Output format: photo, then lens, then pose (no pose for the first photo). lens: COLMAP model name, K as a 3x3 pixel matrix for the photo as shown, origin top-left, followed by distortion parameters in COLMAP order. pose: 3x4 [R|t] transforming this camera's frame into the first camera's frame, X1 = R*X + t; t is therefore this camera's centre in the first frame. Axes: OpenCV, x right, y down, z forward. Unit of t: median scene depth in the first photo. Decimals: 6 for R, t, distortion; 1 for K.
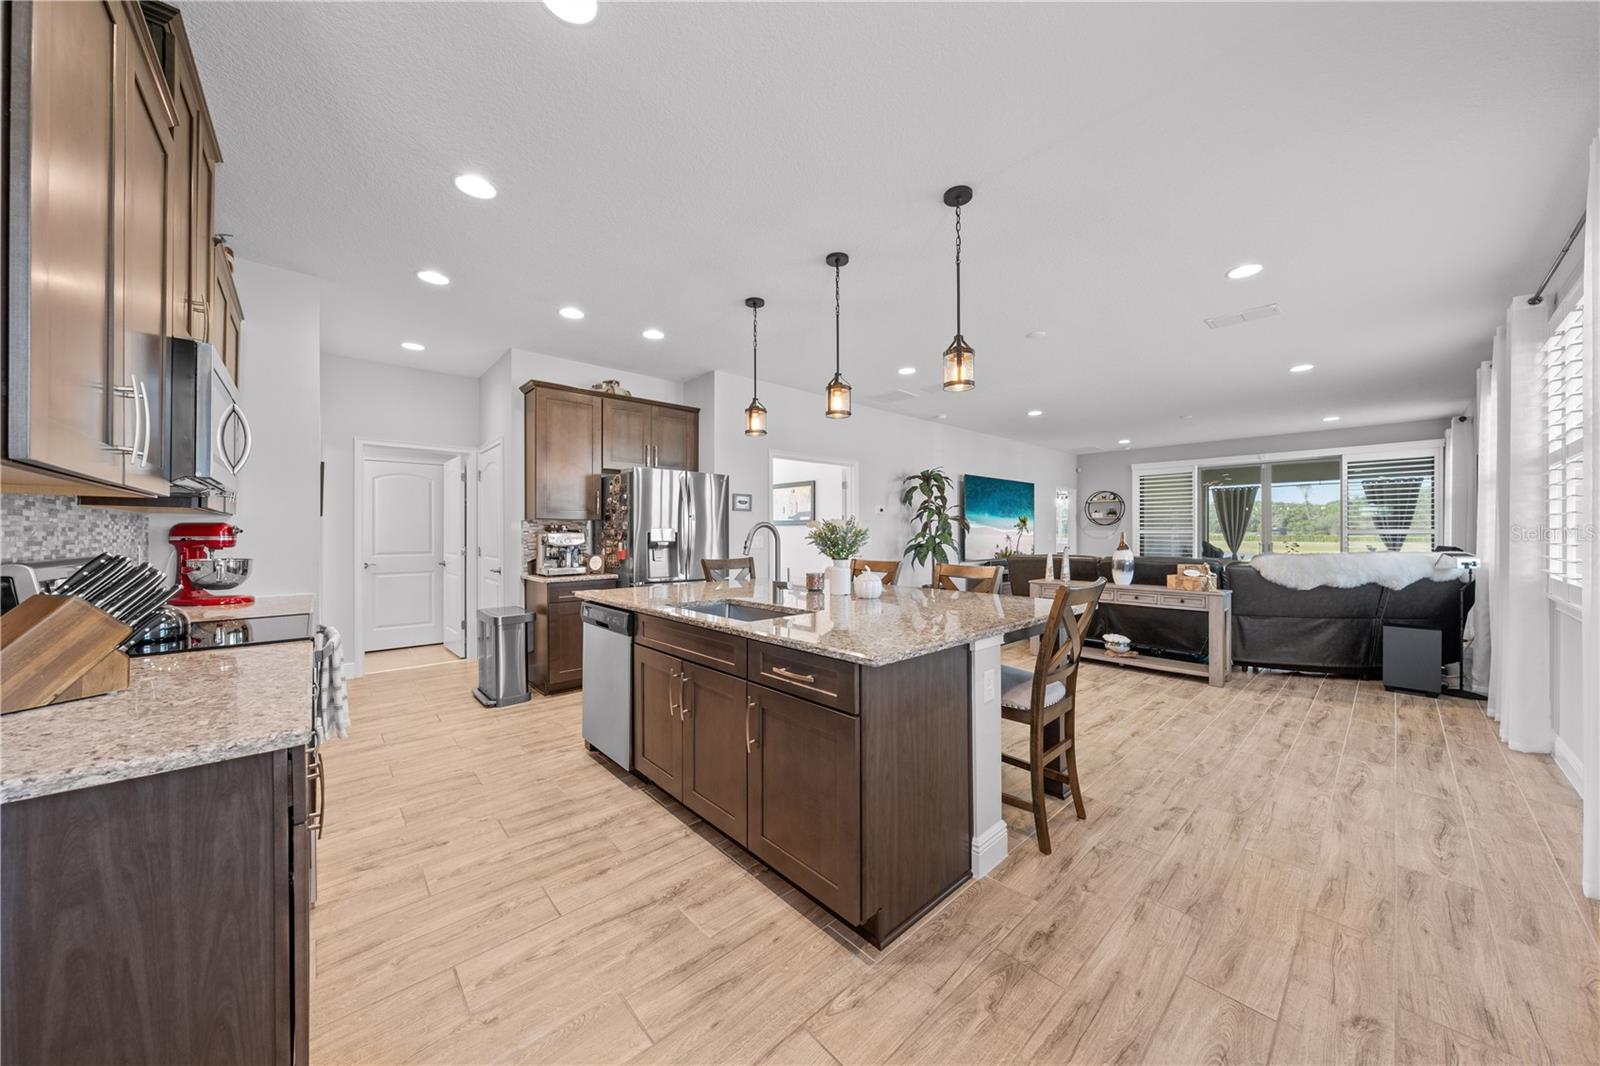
lens RADIAL K [[543.2, 0, 802.0], [0, 543.2, 529.4], [0, 0, 1]] dist [-0.005790, -0.000168]
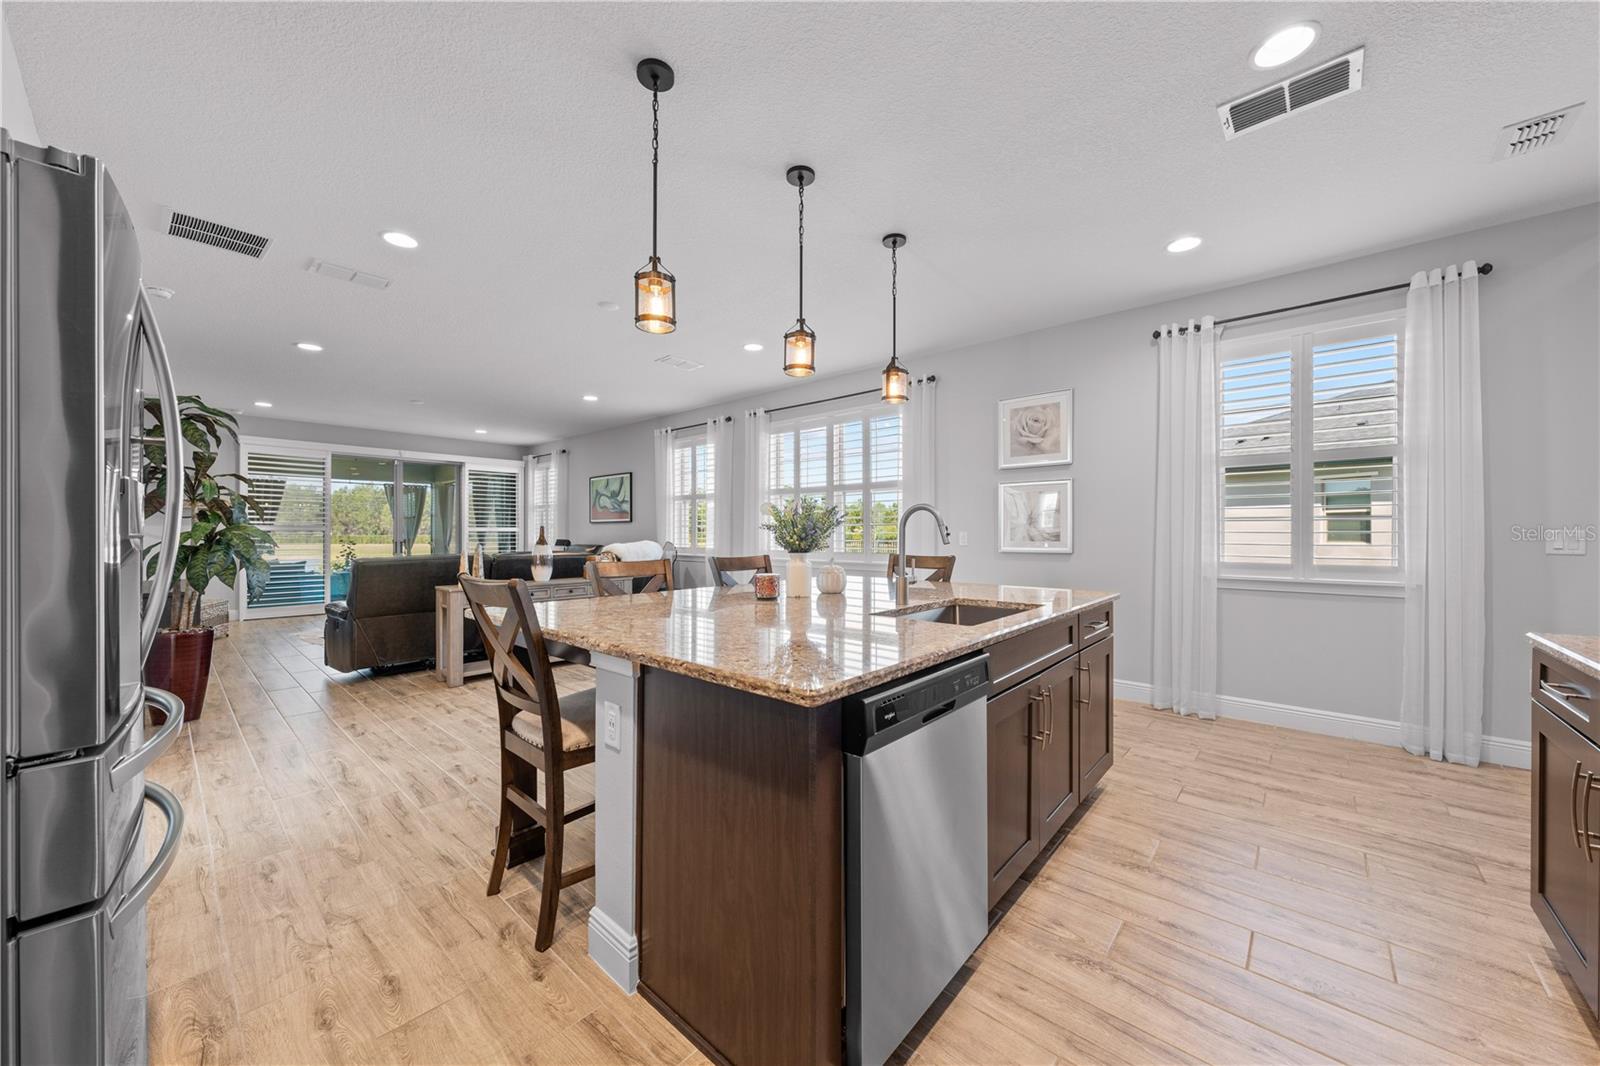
lens RADIAL K [[580.6, 0, 799.8], [0, 580.6, 528.0], [0, 0, 1]] dist [0.001443, -0.000069]
pose [[-0.114091, 0.009770, 0.993422, -0.455829], [-0.004566, 0.999936, -0.010358, 0.015787], [-0.993460, -0.005718, -0.114039, 0.638102]]
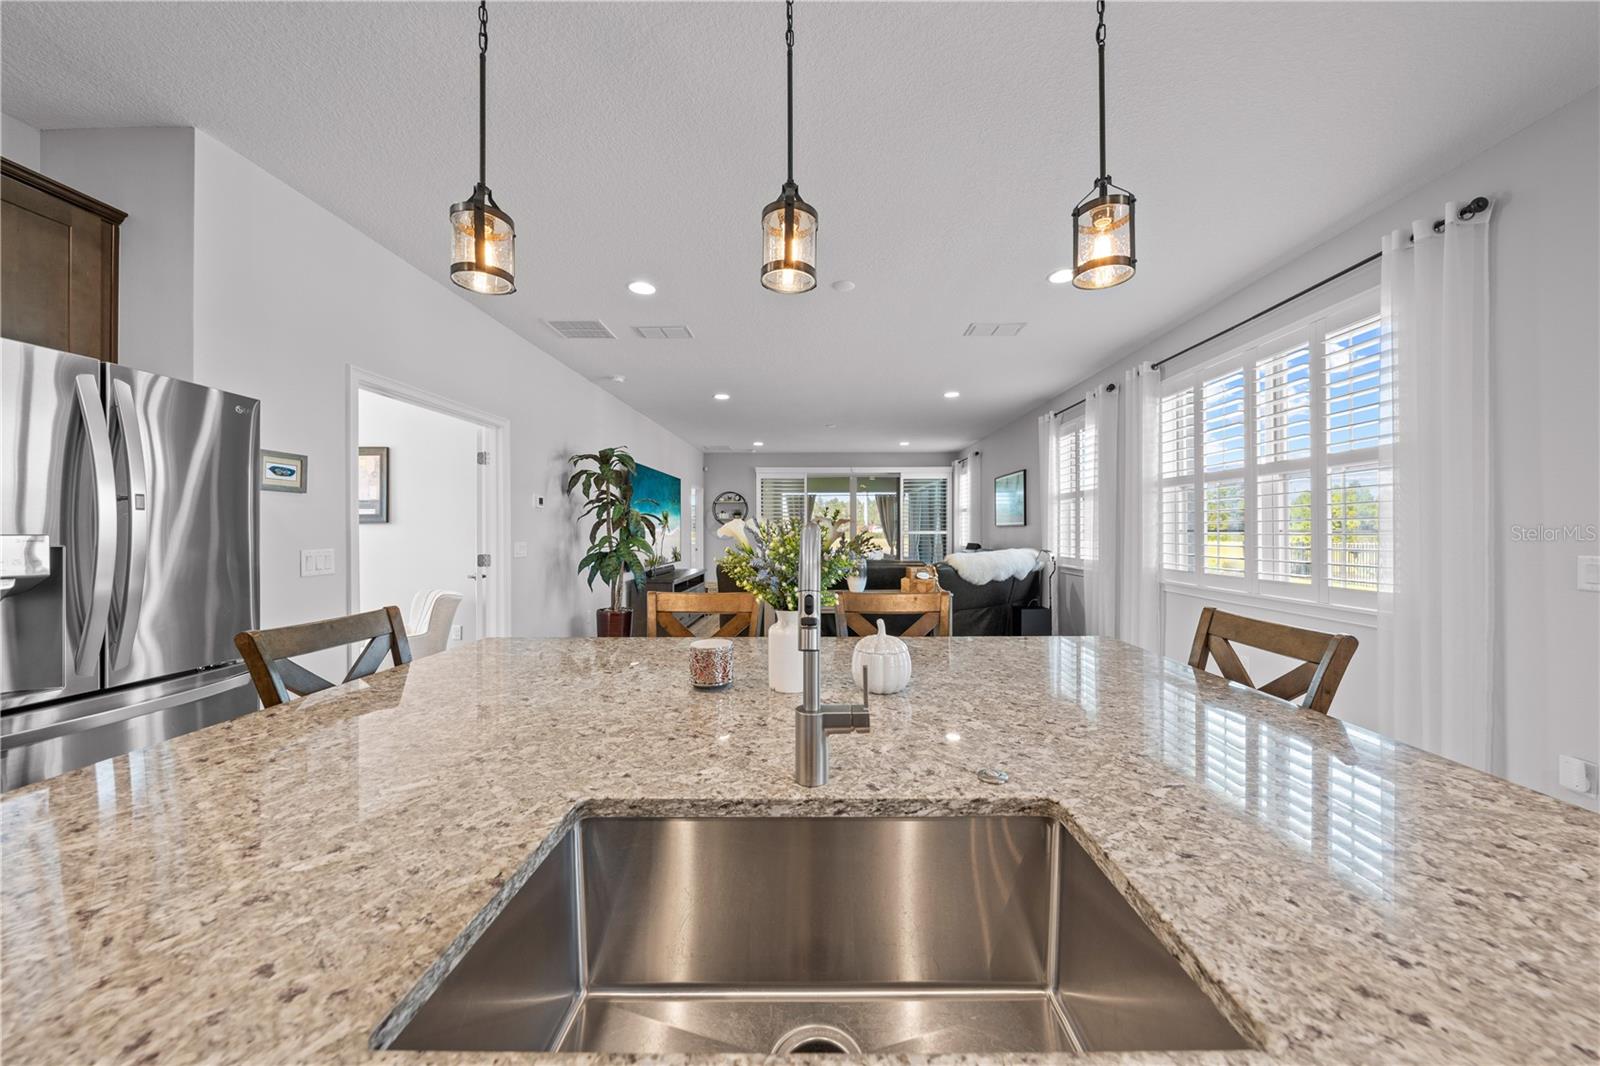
lens RADIAL K [[543.2, 0, 817.0], [0, 543.2, 523.4], [0, 0, 1]] dist [-0.005790, -0.000168]
pose [[0.674250, 0.008866, 0.738450, -0.139989], [-0.002293, 0.999948, -0.009911, -0.005302], [-0.738500, 0.004989, 0.674235, 0.401128]]
